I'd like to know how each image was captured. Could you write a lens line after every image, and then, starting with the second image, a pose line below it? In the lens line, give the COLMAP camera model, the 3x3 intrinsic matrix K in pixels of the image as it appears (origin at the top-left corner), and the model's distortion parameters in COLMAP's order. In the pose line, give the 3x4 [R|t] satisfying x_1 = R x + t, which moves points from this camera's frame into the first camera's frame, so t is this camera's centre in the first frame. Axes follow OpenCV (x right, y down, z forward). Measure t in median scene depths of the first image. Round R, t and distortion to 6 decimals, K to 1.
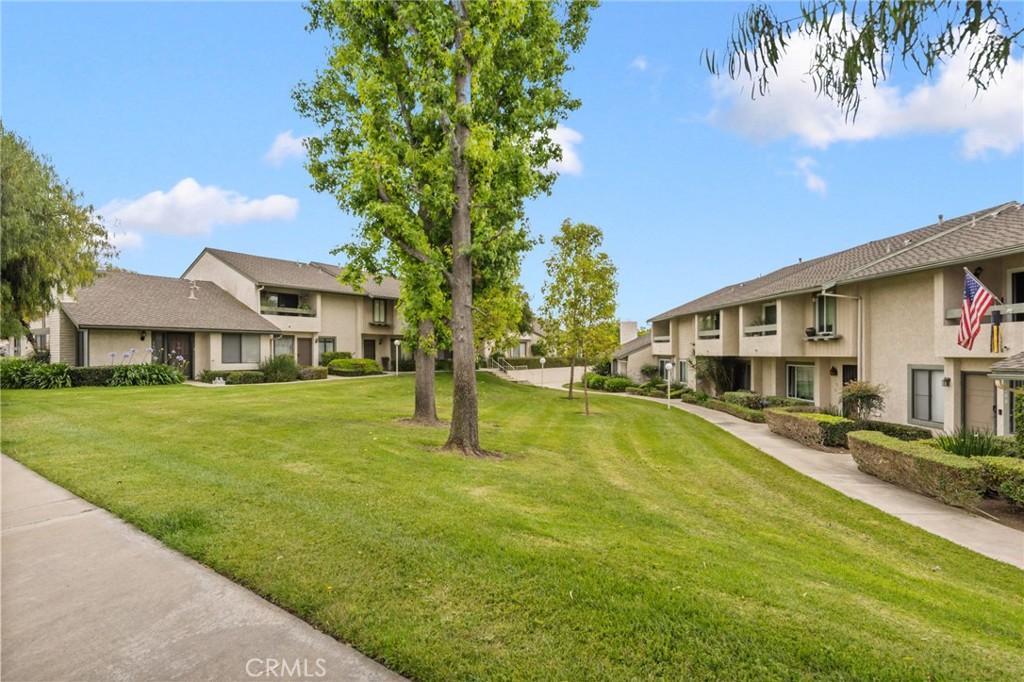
lens RADIAL K [[499.4, 0, 515.6], [0, 499.4, 340.7], [0, 0, 1]] dist [0.003152, -0.000914]
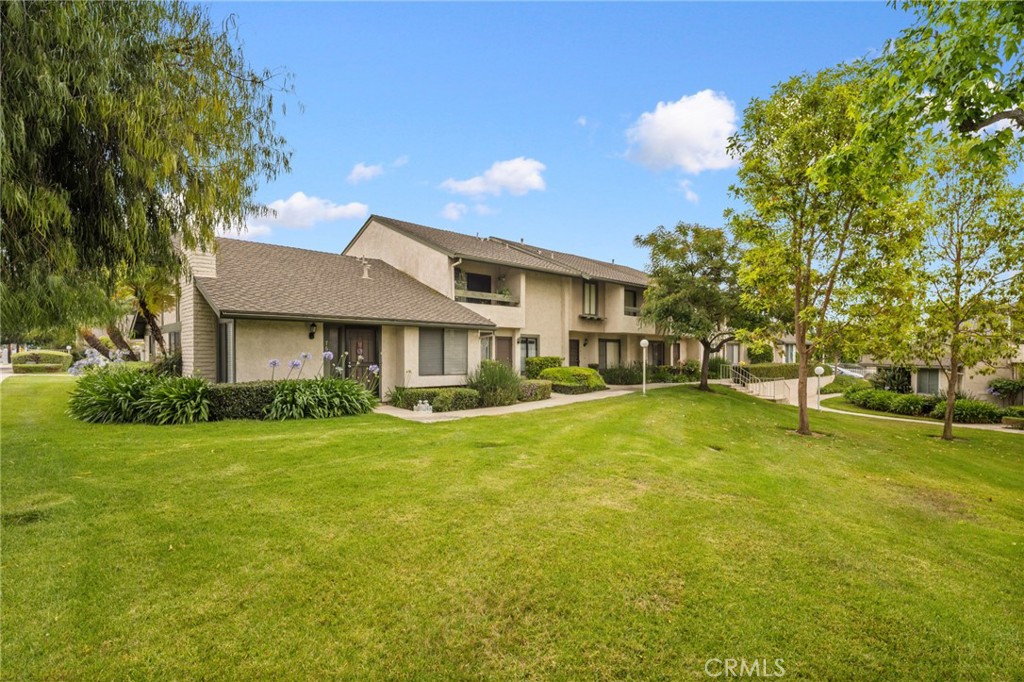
lens RADIAL K [[499.4, 0, 510.0], [0, 499.4, 342.1], [0, 0, 1]] dist [0.003152, -0.000914]
pose [[0.980061, -0.003947, -0.198657, -0.340199], [0.002996, 0.999983, -0.005089, 0.006806], [0.198674, 0.004392, 0.980056, 0.395818]]
